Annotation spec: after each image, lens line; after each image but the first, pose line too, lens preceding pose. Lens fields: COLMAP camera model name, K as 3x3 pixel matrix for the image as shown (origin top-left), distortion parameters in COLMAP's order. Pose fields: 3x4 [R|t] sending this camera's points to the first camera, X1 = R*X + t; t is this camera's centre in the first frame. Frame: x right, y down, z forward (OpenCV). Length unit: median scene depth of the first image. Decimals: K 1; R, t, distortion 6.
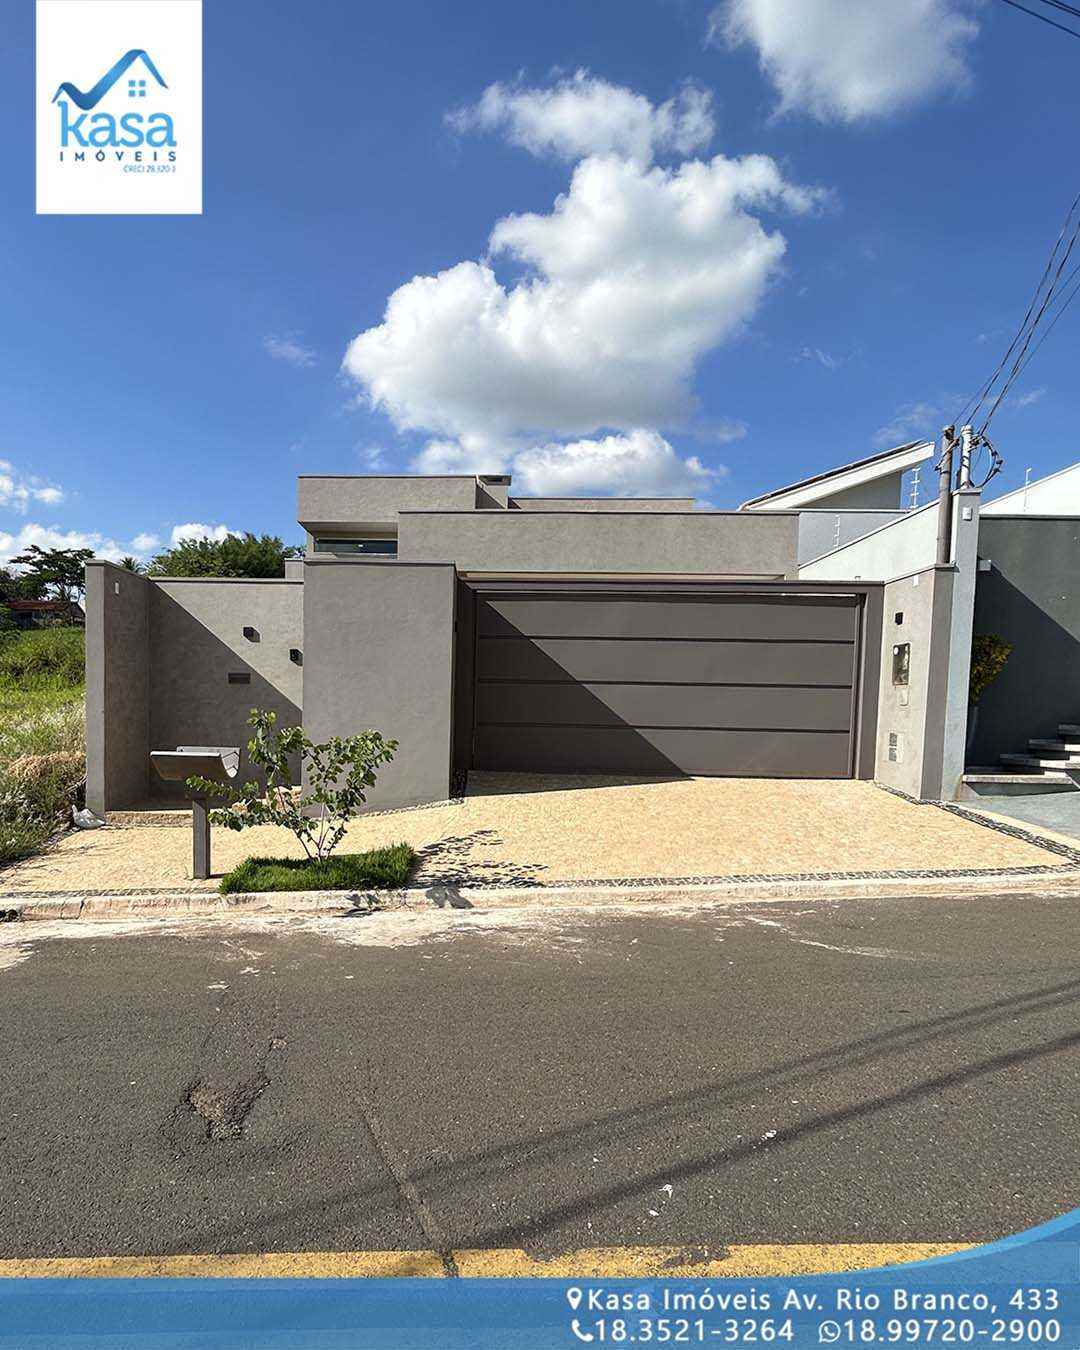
lens RADIAL K [[639.9, 0, 489.6], [0, 639.9, 765.0], [0, 0, 1]] dist [-0.001822, -0.000544]
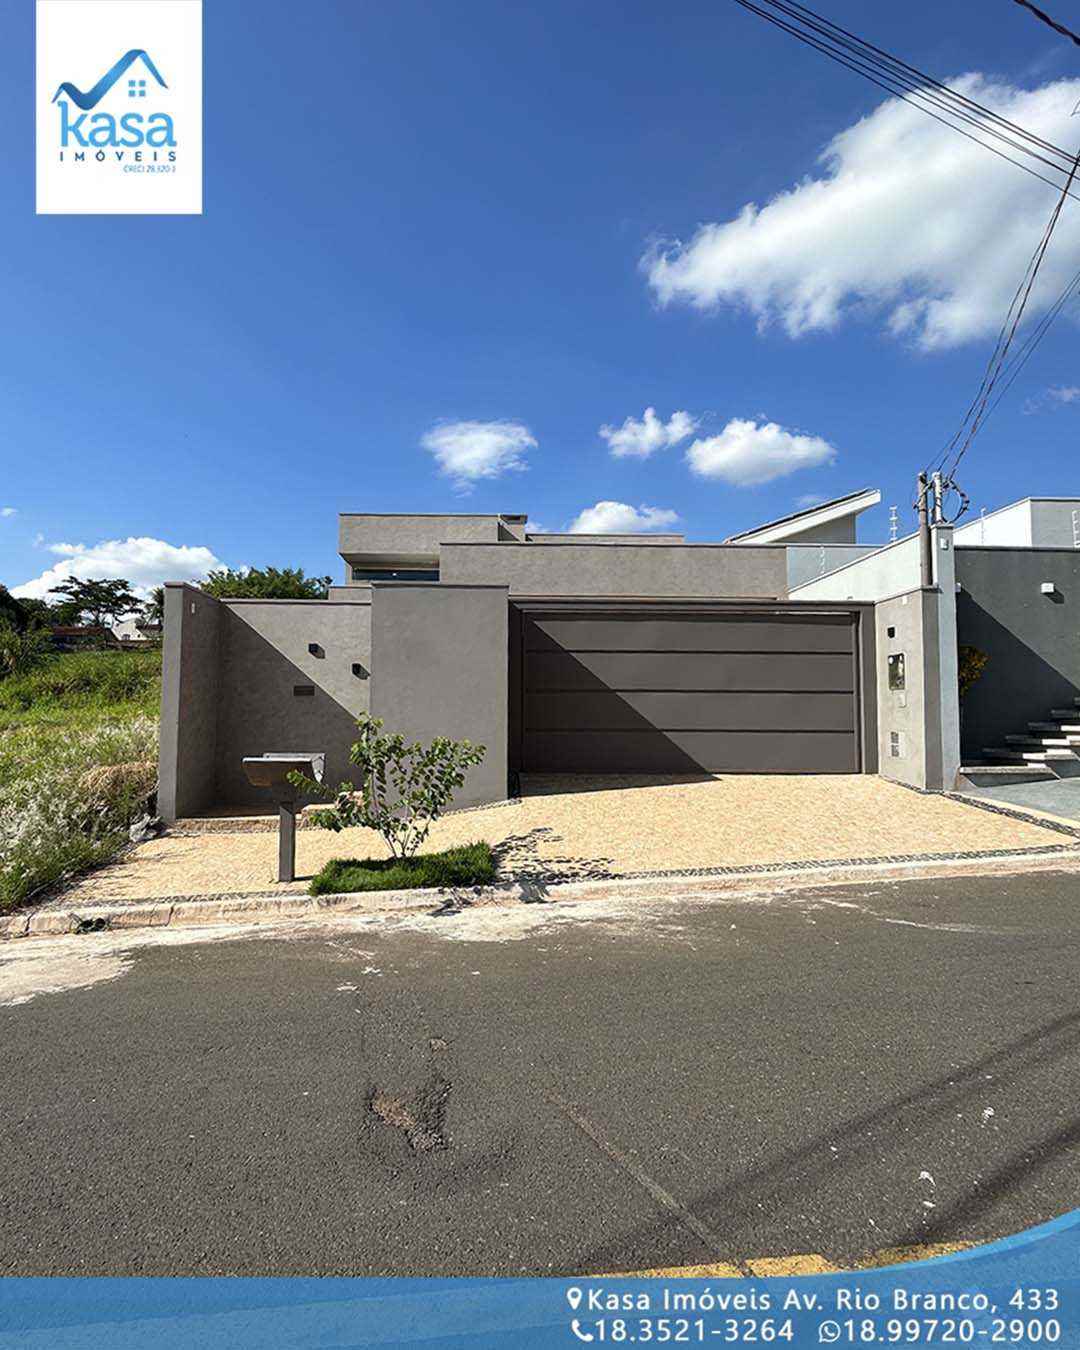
lens RADIAL K [[581.9, 0, 539.8], [0, 581.9, 714.5], [0, 0, 1]] dist [-0.003733, -0.000292]
pose [[0.997944, -0.014638, 0.062404, -0.085523], [0.020575, 0.995208, -0.095595, 0.007131], [-0.060706, 0.096683, 0.993462, 0.018989]]
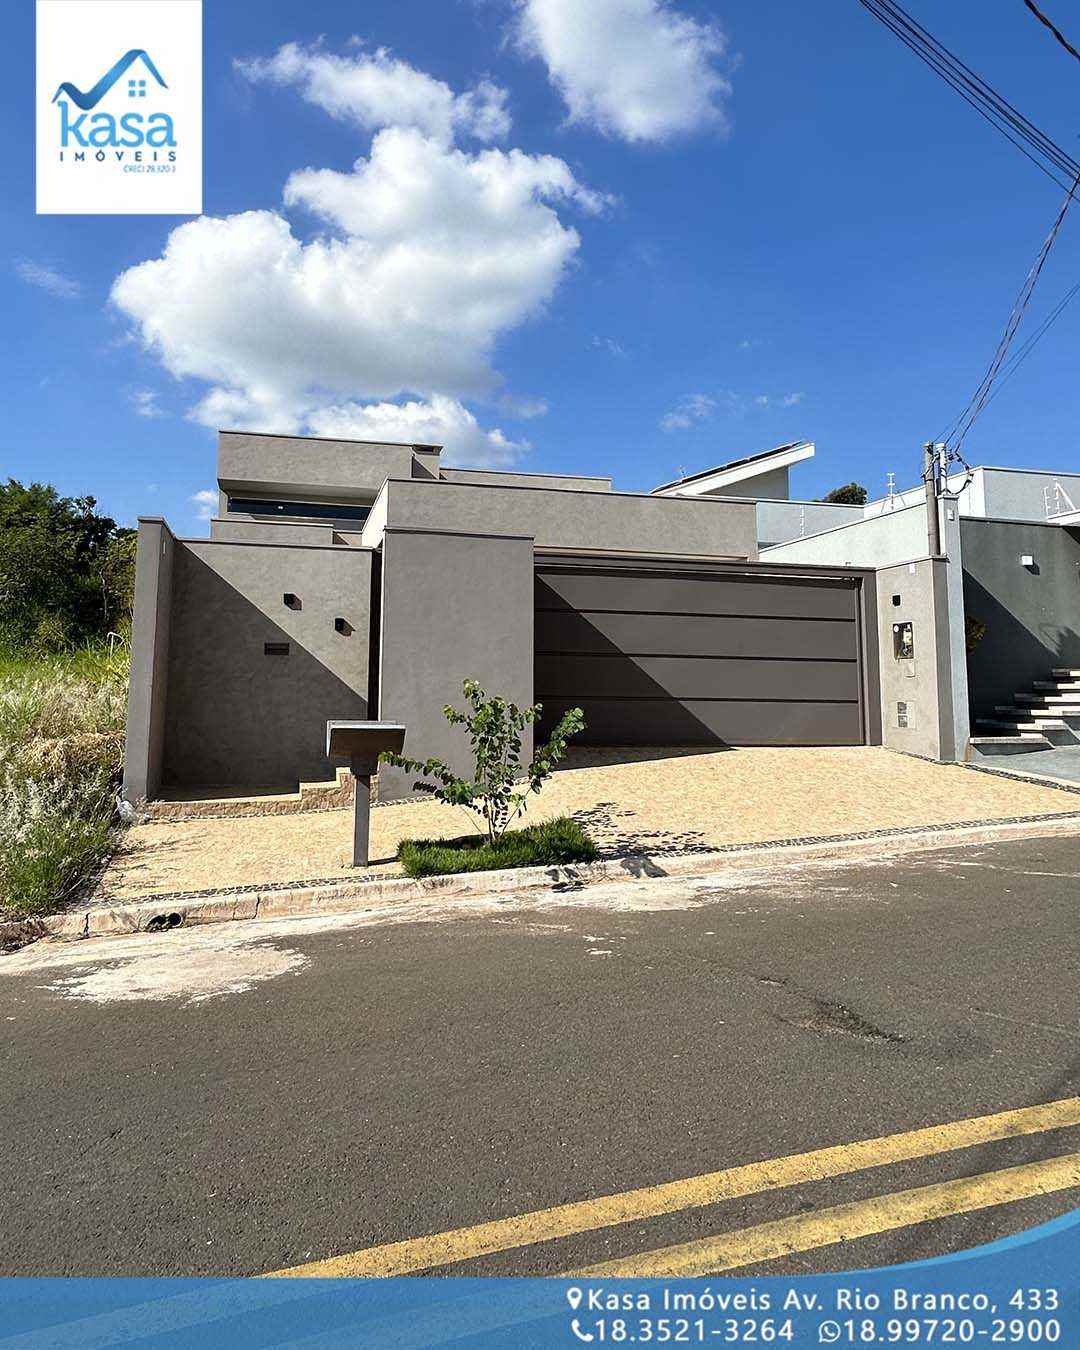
lens RADIAL K [[693.0, 0, 536.5], [0, 693.0, 654.9], [0, 0, 1]] dist [-0.002848, -0.000985]
pose [[0.973916, 0.004439, 0.226867, -0.373938], [0.025744, 0.991192, -0.129910, 0.012731], [-0.225446, 0.132362, 0.965223, -0.036684]]
